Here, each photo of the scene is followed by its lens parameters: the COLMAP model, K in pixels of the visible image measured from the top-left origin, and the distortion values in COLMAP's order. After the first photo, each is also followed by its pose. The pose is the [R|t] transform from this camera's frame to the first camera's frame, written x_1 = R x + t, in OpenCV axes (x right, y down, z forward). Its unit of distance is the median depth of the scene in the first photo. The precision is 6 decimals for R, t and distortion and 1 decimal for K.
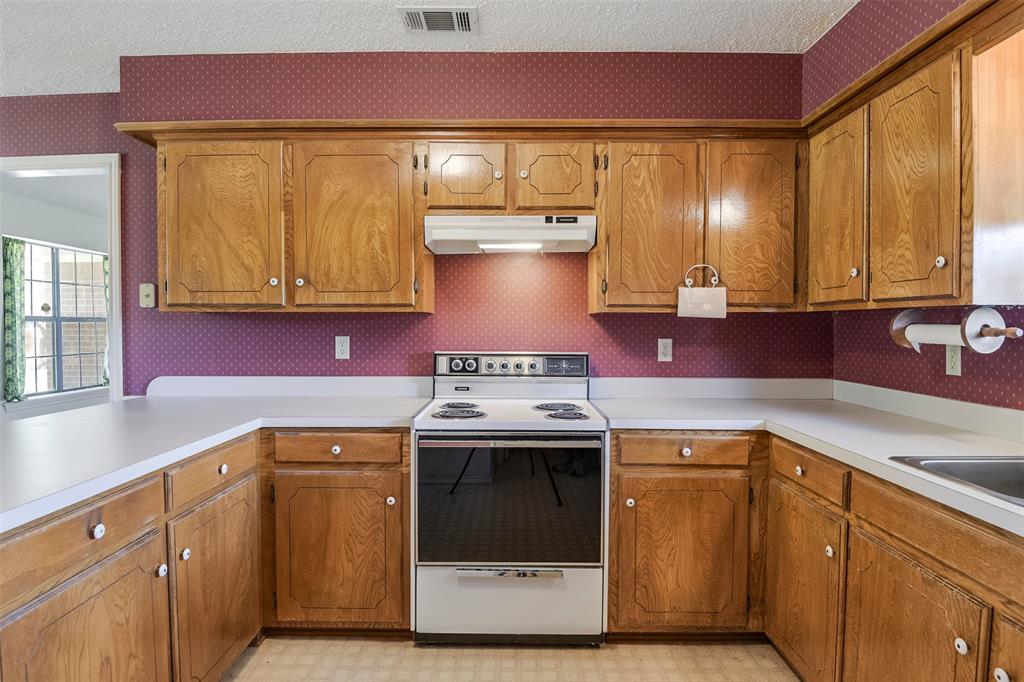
lens RADIAL K [[557.7, 0, 512.0], [0, 557.7, 341.0], [0, 0, 1]] dist [-0.016128, -0.000851]
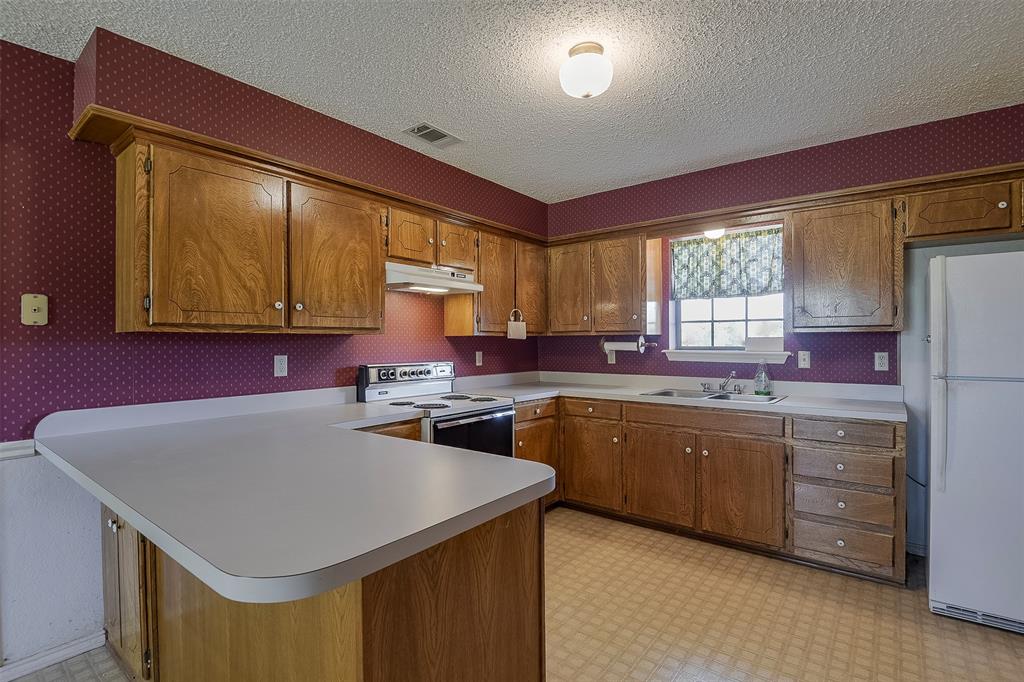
lens RADIAL K [[487.3, 0, 512.0], [0, 487.3, 341.0], [0, 0, 1]] dist [0.018175, -0.017849]
pose [[0.607361, -0.003082, 0.794420, -0.906263], [0.029796, 0.999377, -0.018903, -0.005887], [-0.793867, 0.035152, 0.607075, 0.064607]]
